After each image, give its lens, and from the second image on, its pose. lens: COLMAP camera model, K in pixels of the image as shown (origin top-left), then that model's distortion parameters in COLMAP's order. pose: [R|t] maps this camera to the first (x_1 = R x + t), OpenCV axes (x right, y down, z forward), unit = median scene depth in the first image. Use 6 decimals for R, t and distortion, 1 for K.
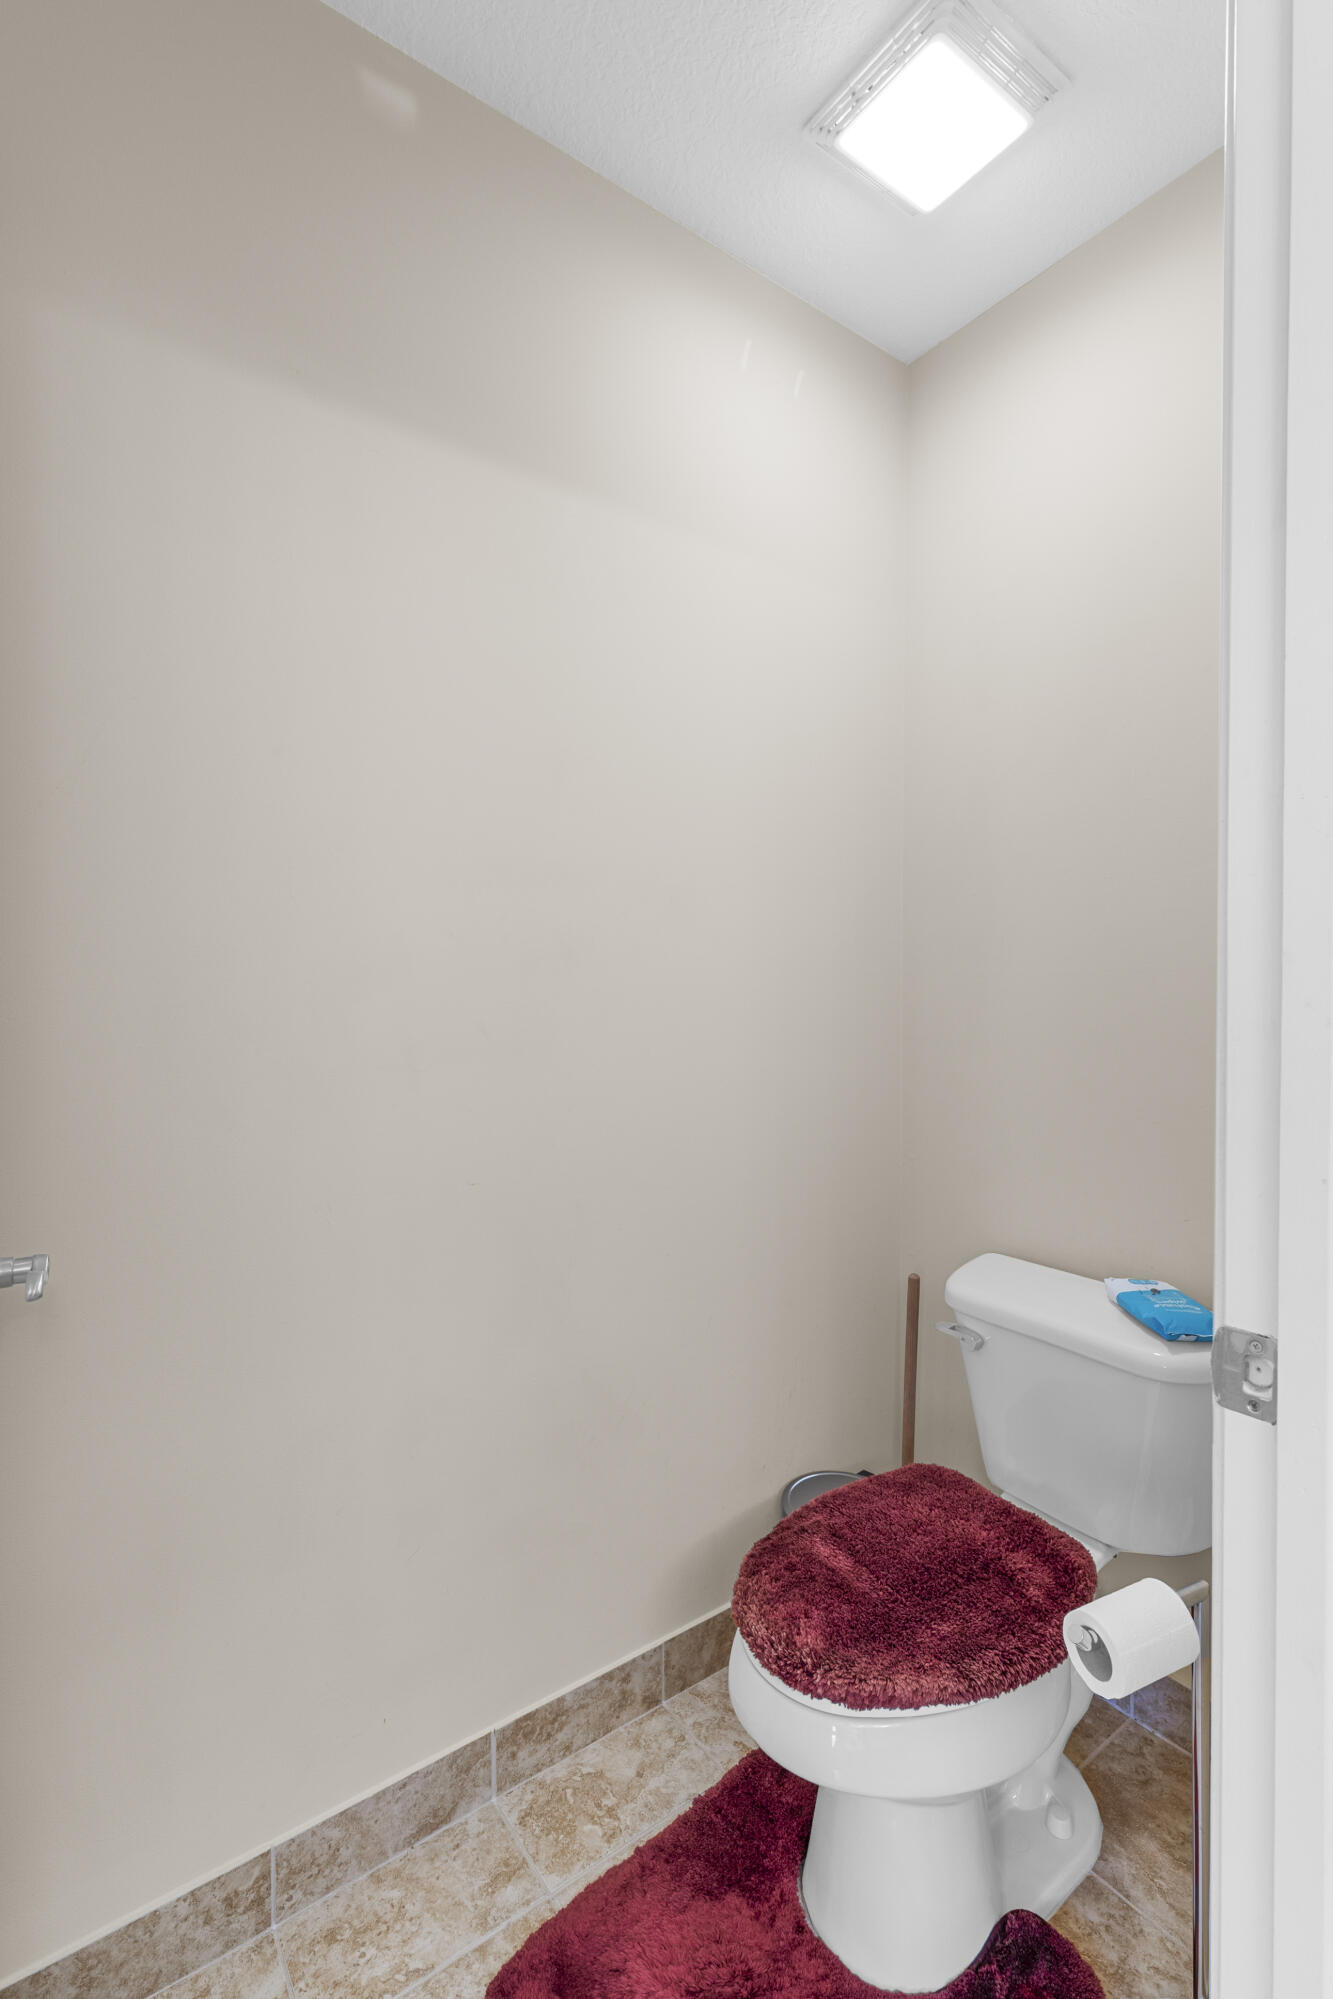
lens RADIAL K [[906.9, 0, 666.7], [0, 906.9, 991.0], [0, 0, 1]] dist [0.005603, -0.001780]
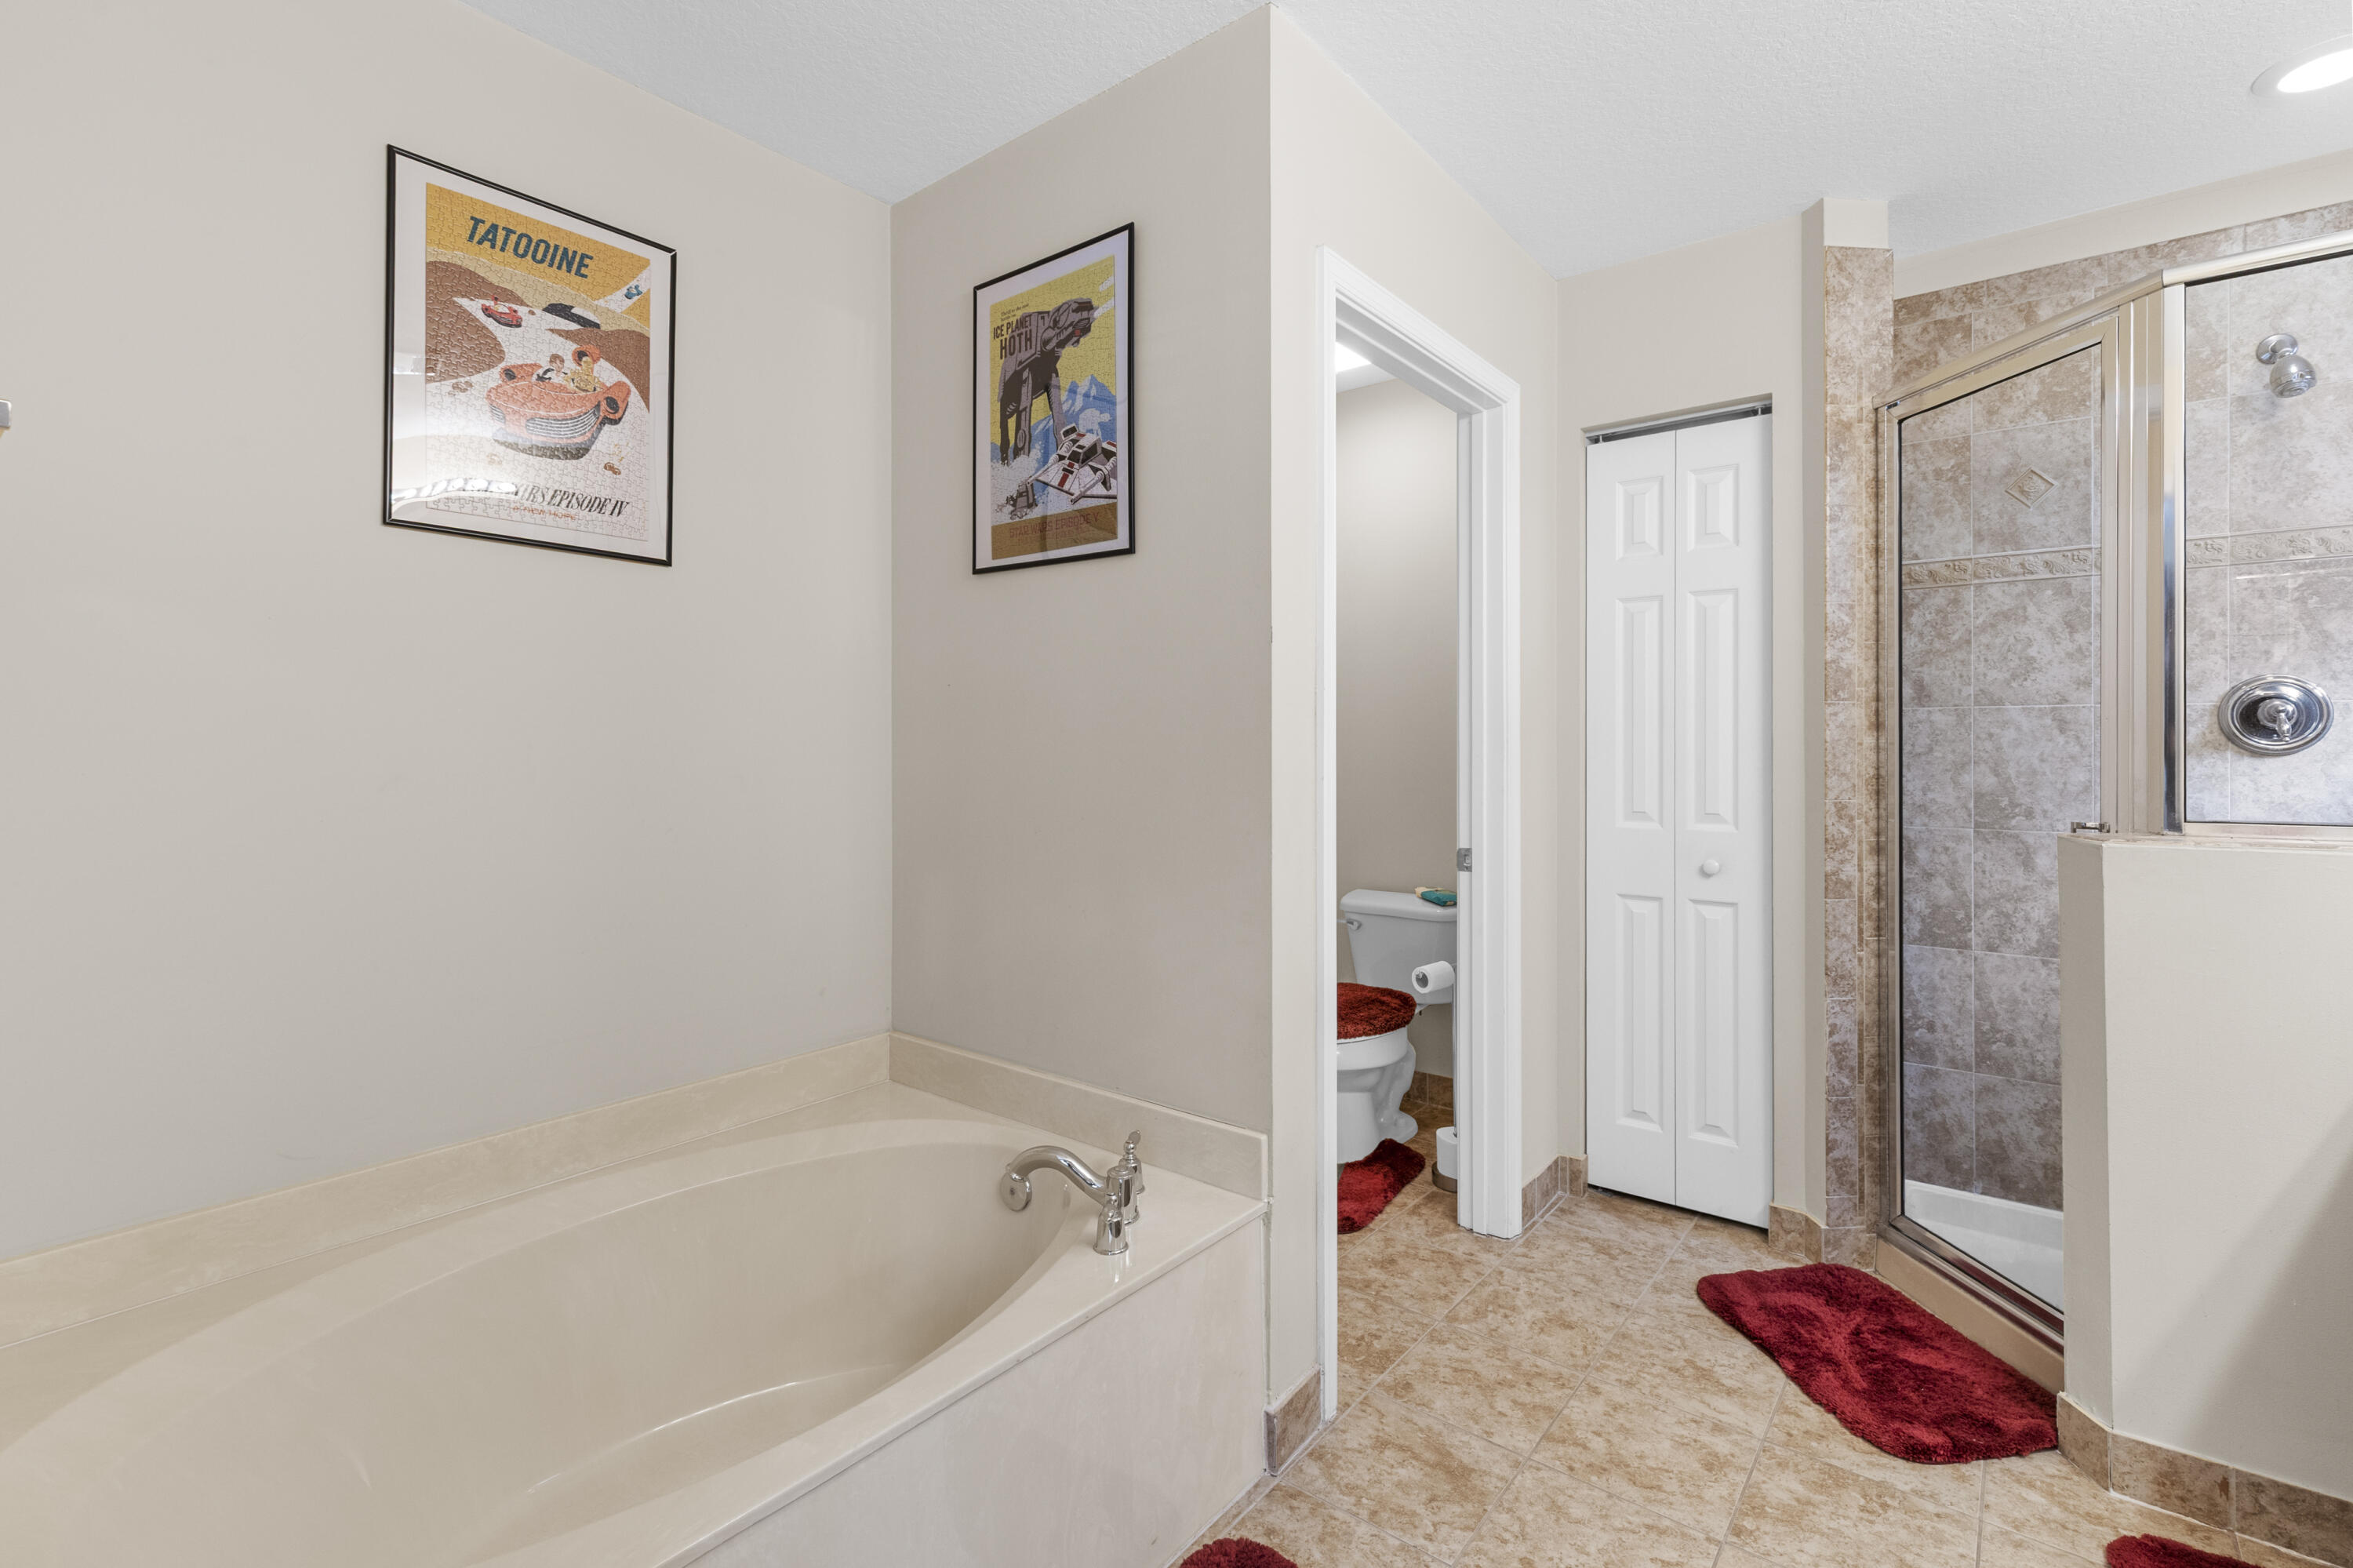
lens RADIAL K [[1067.6, 0, 1175.1], [0, 1067.6, 765.6], [0, 0, 1]] dist [0.005603, -0.001780]
pose [[0.962216, -0.011668, 0.272037, -1.202987], [0.008950, 0.999897, 0.011231, -0.014471], [-0.272140, -0.008372, 0.962221, -2.053666]]
